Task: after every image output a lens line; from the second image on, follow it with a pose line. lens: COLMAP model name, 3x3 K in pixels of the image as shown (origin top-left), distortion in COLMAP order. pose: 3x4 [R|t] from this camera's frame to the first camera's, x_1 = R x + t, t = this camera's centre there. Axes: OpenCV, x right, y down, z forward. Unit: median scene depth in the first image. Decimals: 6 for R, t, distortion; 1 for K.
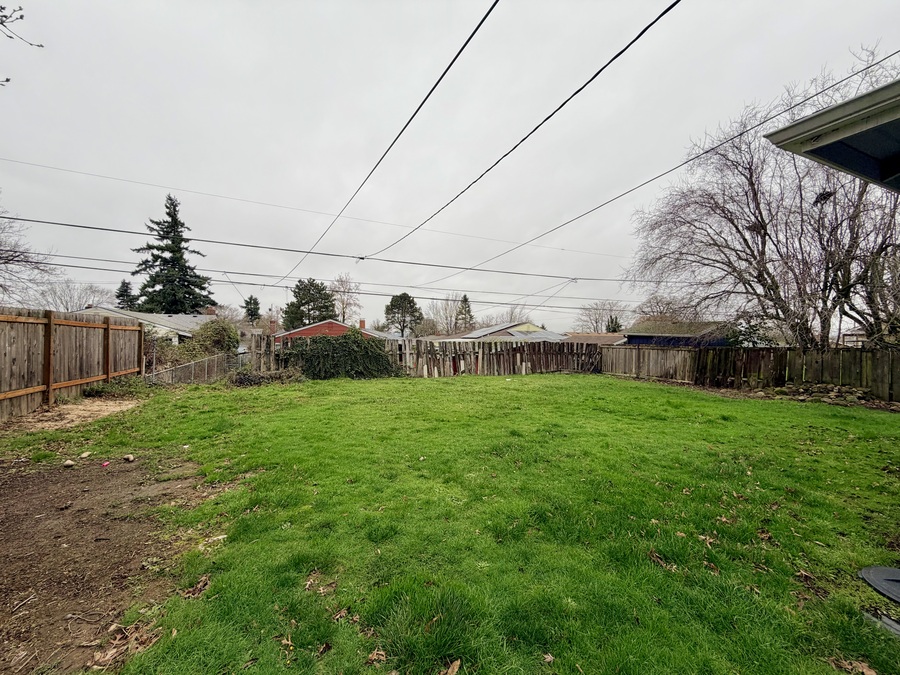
lens RADIAL K [[358.6, 0, 448.2], [0, 358.6, 337.5], [0, 0, 1]] dist [-0.000476, 0.000196]
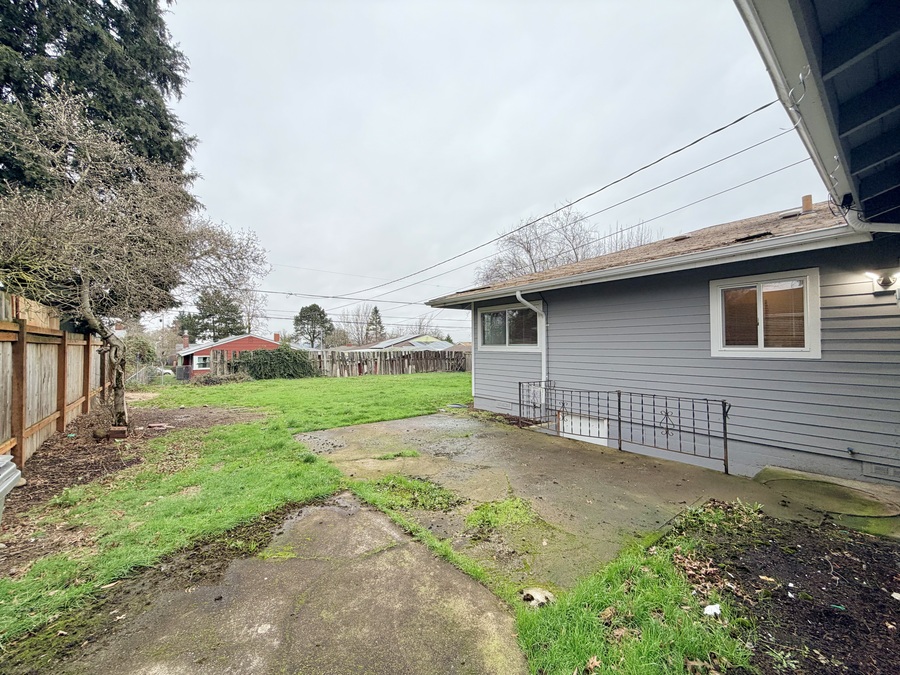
lens RADIAL K [[358.6, 0, 448.2], [0, 358.6, 337.5], [0, 0, 1]] dist [-0.000476, 0.000196]
pose [[0.971277, -0.008612, 0.237796, 0.018512], [0.014656, 0.999613, -0.023660, -0.005669], [-0.237500, 0.026466, 0.971027, -0.395495]]
